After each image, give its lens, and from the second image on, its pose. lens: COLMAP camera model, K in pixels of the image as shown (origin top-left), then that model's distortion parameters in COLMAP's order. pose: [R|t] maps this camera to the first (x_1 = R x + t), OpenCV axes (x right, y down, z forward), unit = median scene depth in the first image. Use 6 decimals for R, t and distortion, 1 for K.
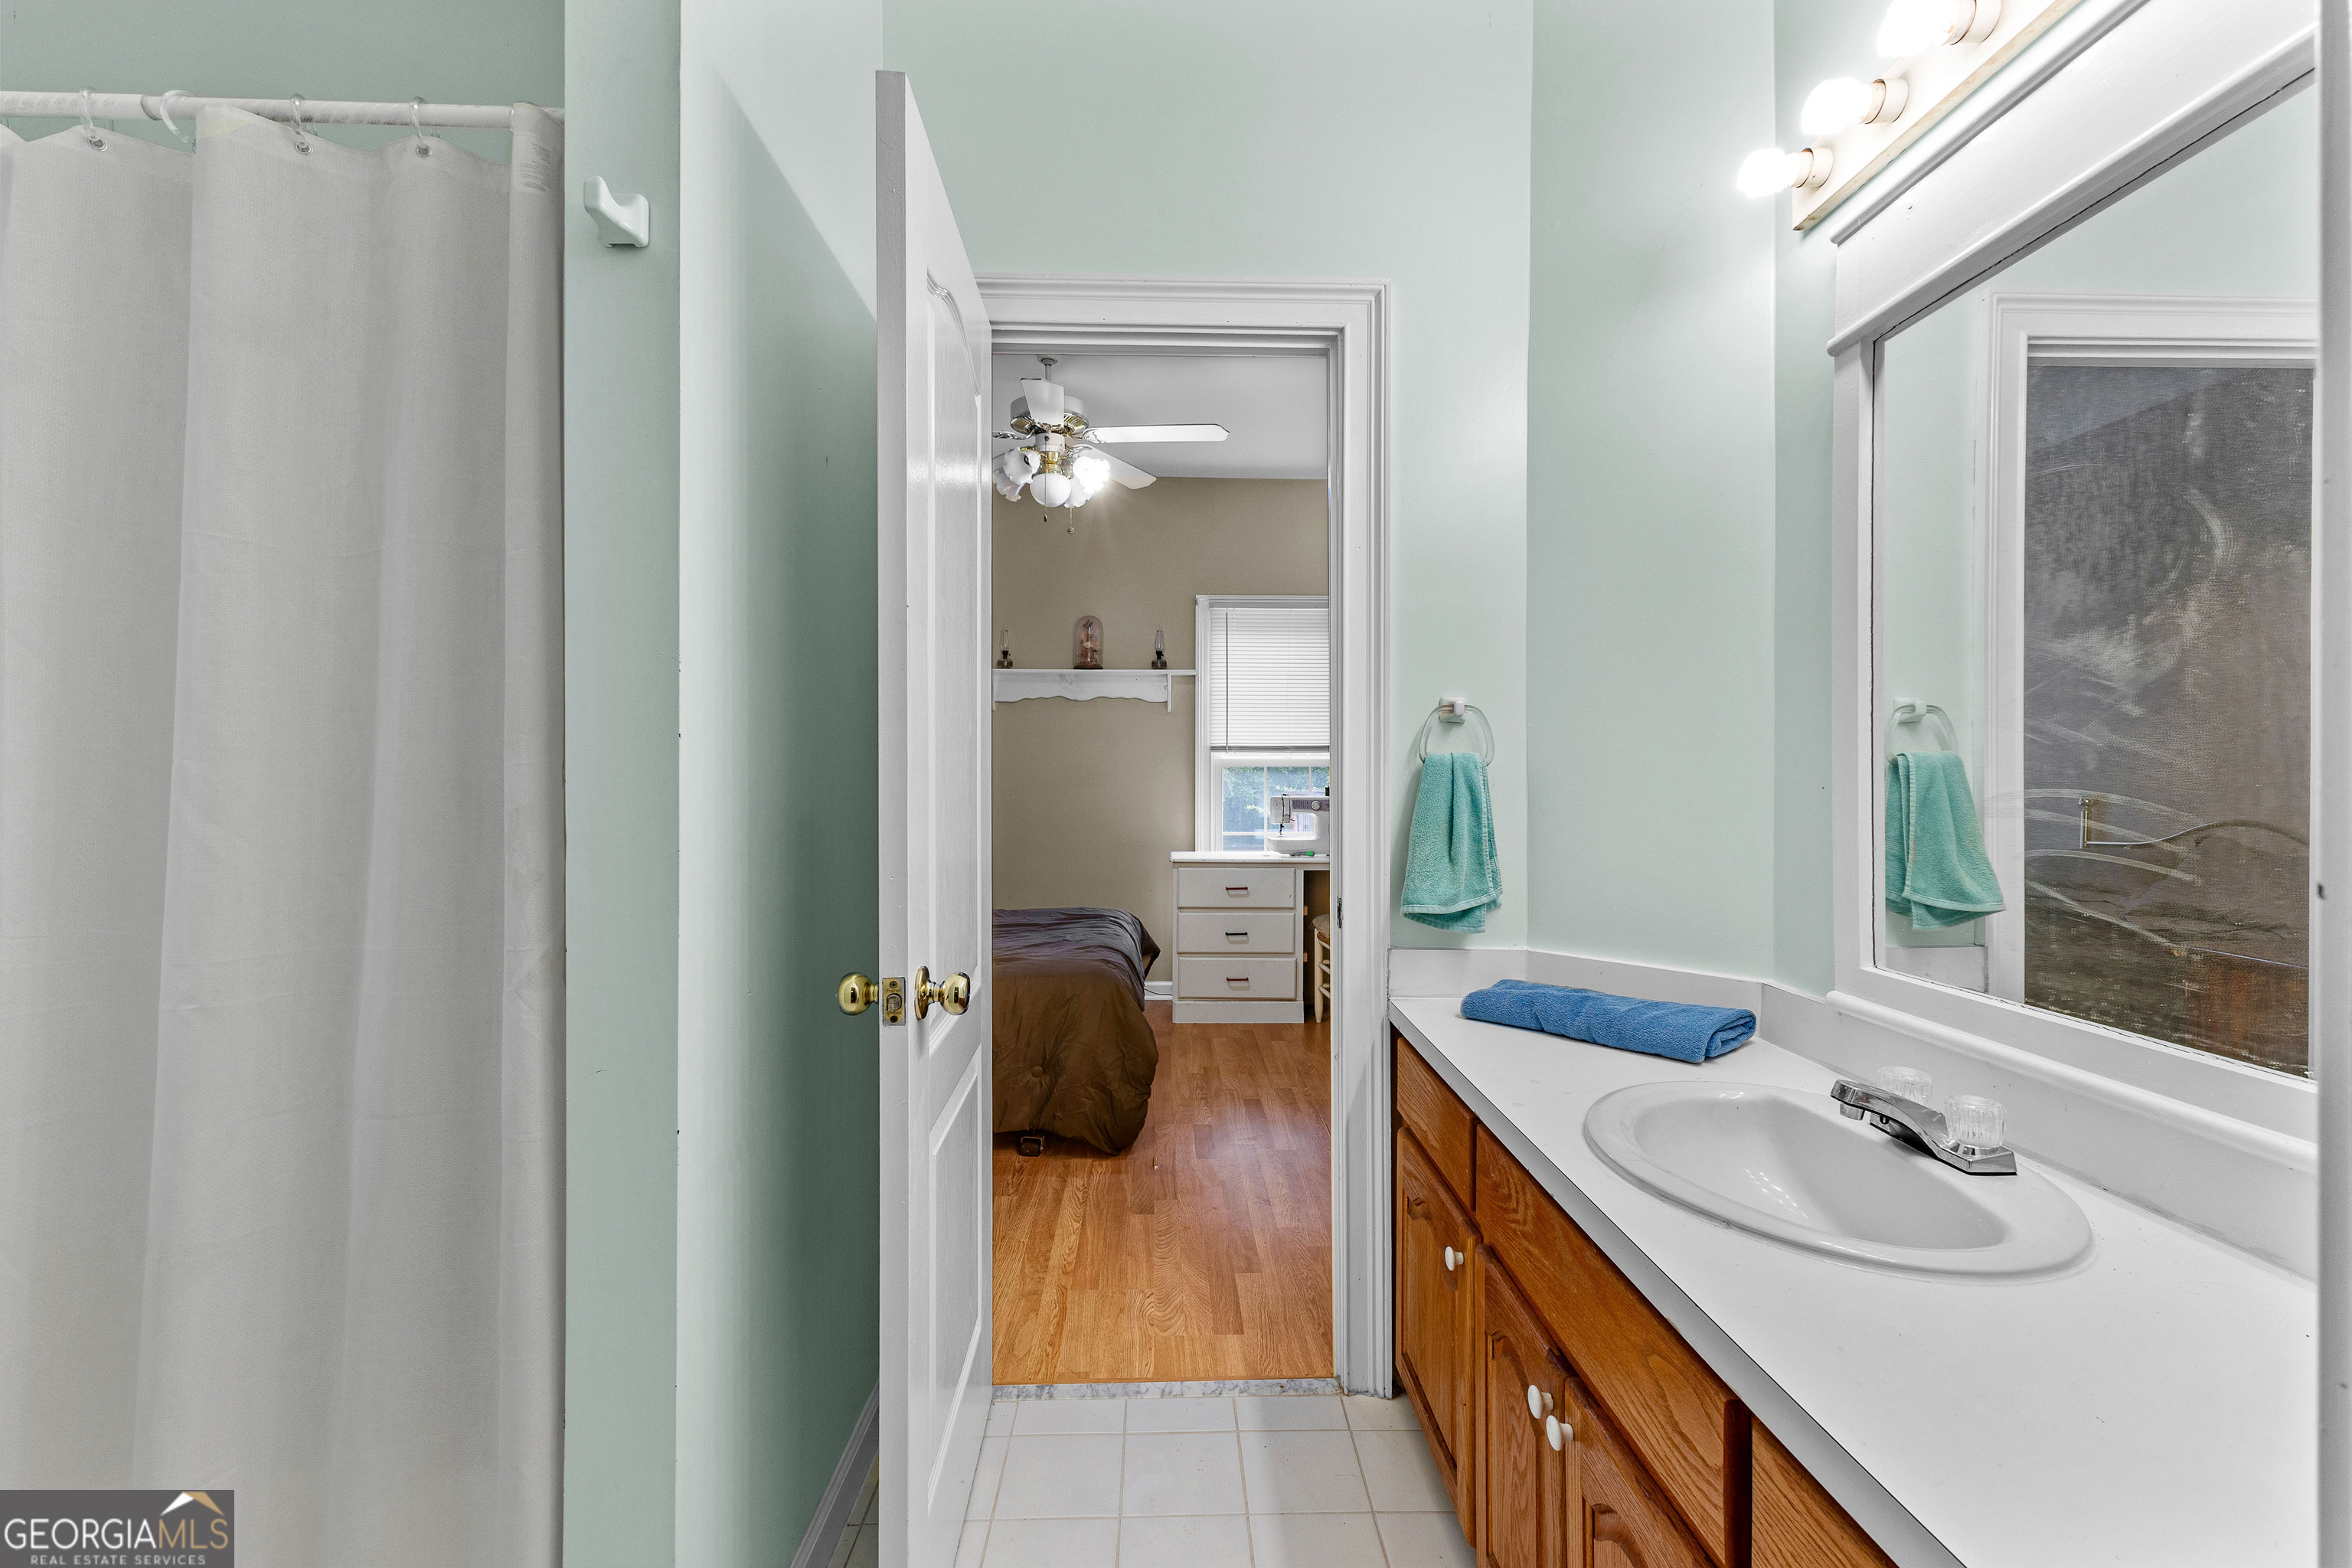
lens RADIAL K [[1015.2, 0, 1182.6], [0, 1015.2, 768.5], [0, 0, 1]] dist [-0.000284, 0.000033]
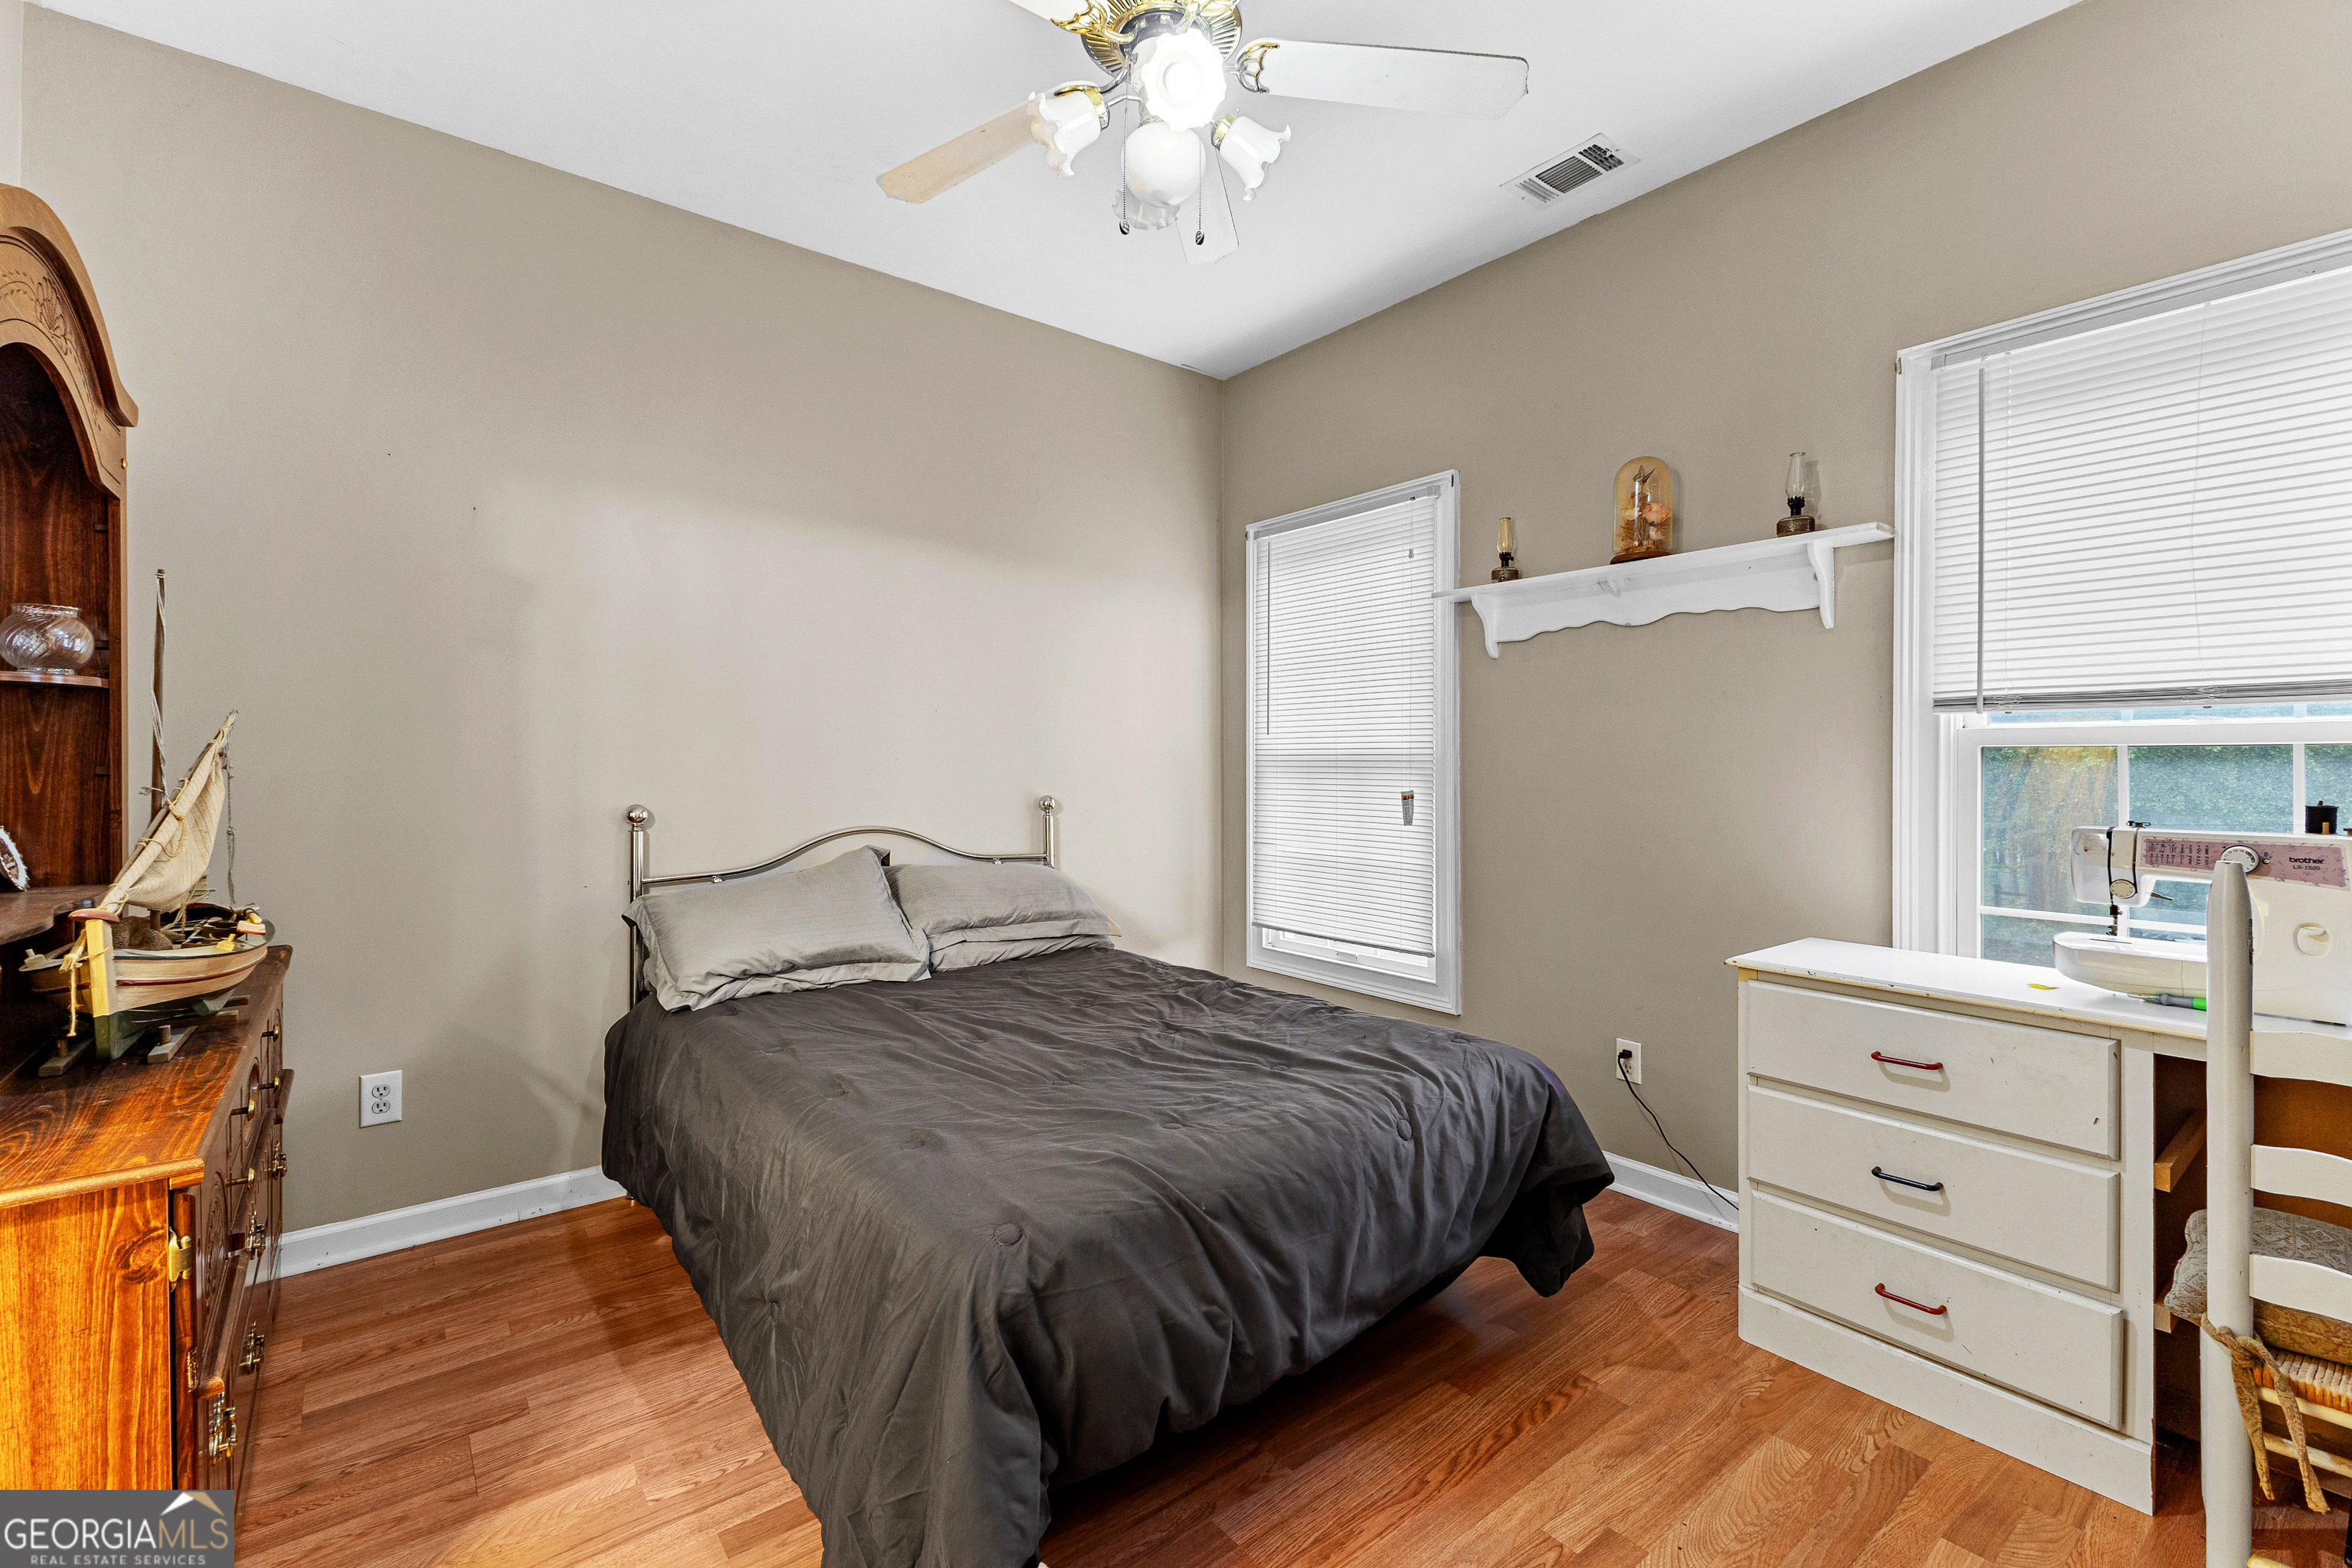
lens RADIAL K [[1015.2, 0, 1182.6], [0, 1015.2, 768.5], [0, 0, 1]] dist [-0.000284, 0.000033]
pose [[0.607103, 0.003241, -0.794616, 0.173181], [-0.005585, 0.999984, -0.000188, 0.008886], [0.794603, 0.004552, 0.607112, 0.500020]]
